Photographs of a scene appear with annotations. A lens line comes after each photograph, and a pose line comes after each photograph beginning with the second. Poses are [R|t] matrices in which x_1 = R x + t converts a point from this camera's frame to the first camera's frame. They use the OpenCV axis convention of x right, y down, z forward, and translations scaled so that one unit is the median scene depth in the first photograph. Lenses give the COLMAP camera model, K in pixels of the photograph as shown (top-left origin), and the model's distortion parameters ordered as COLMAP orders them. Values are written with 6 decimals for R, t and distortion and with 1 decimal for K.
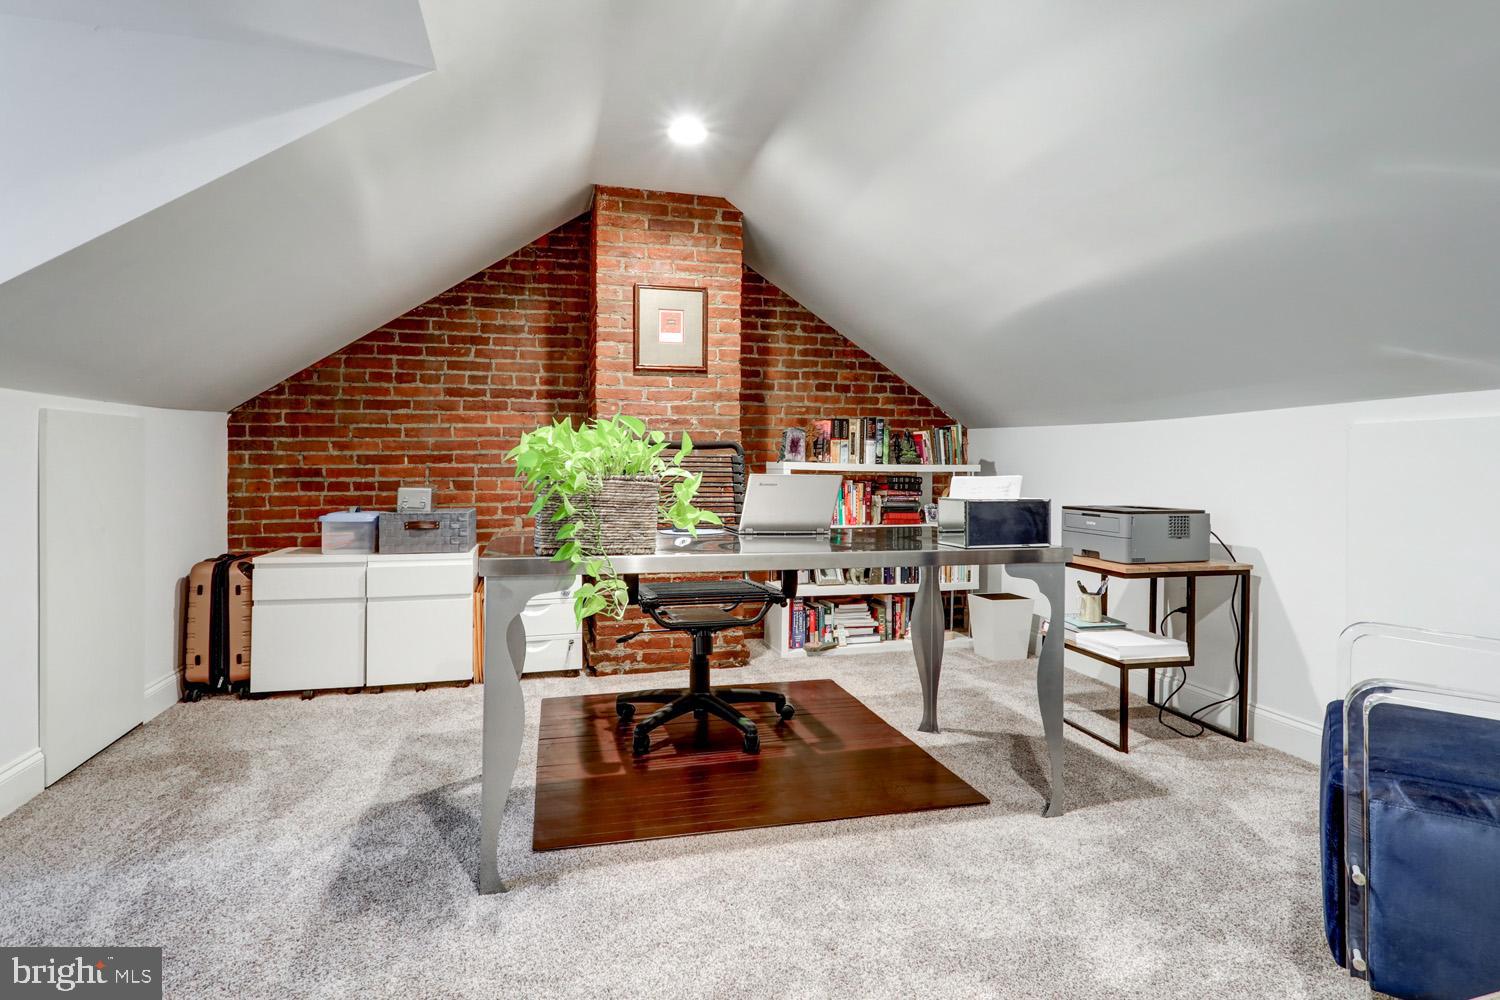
lens RADIAL K [[793.2, 0, 750.0], [0, 793.2, 487.3], [0, 0, 1]] dist [0.001439, 0.000056]
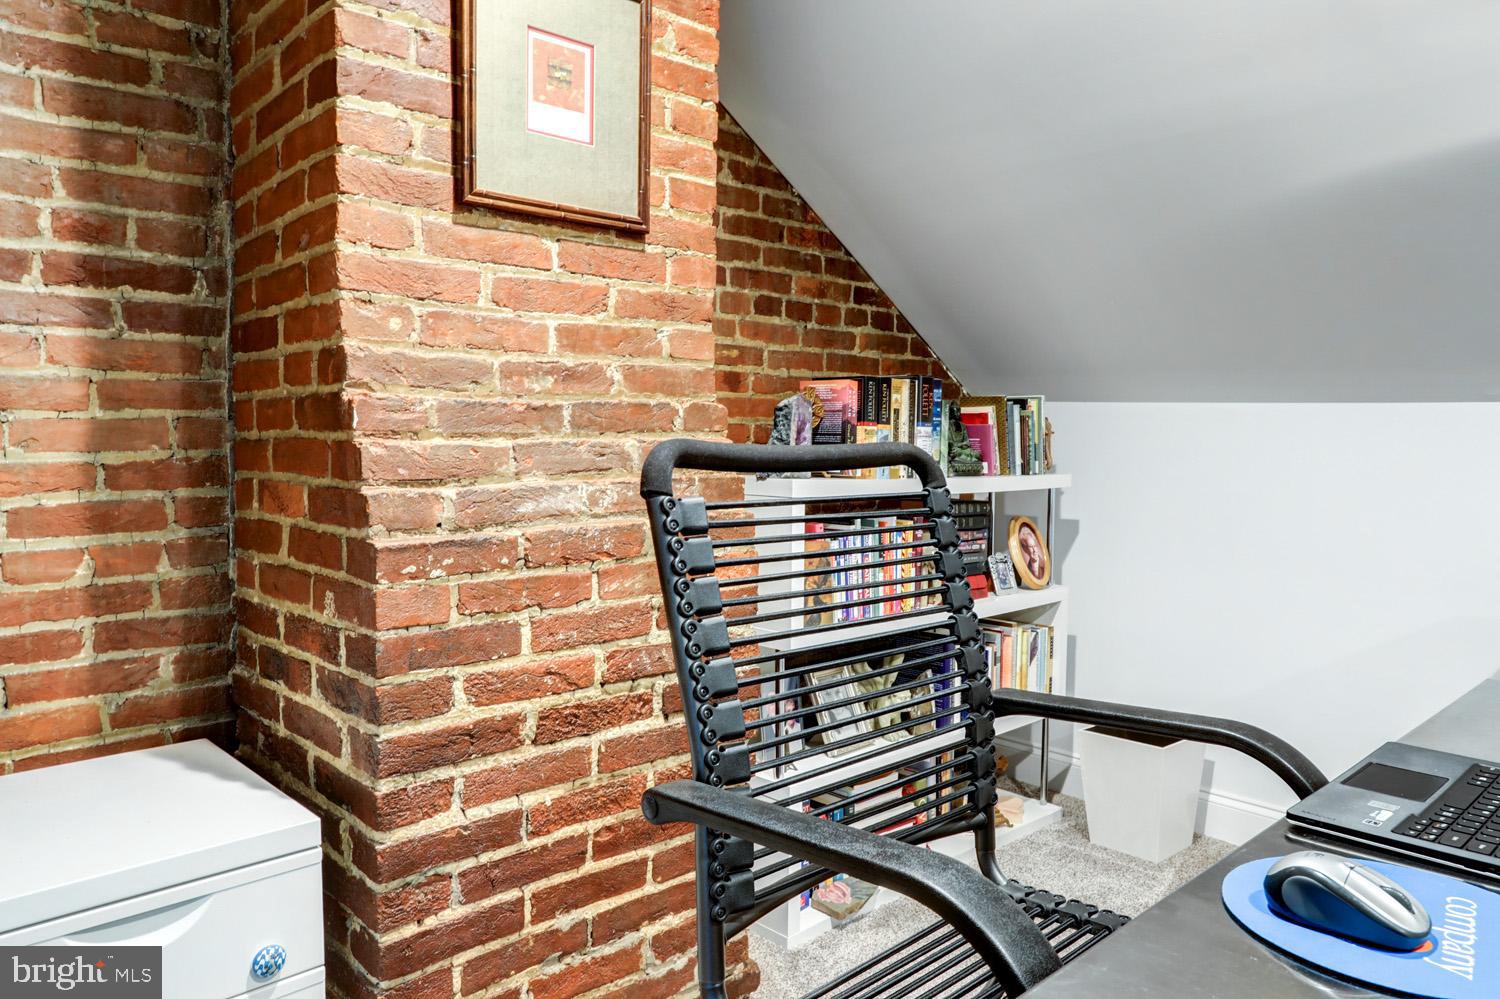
lens RADIAL K [[1017.7, 0, 747.9], [0, 1017.7, 500.9], [0, 0, 1]] dist [-0.005307, 0.000941]
pose [[0.883942, -0.028448, 0.466730, -0.214077], [0.010666, 0.999115, 0.040699, -0.041341], [-0.467475, -0.030997, 0.883463, 0.529396]]
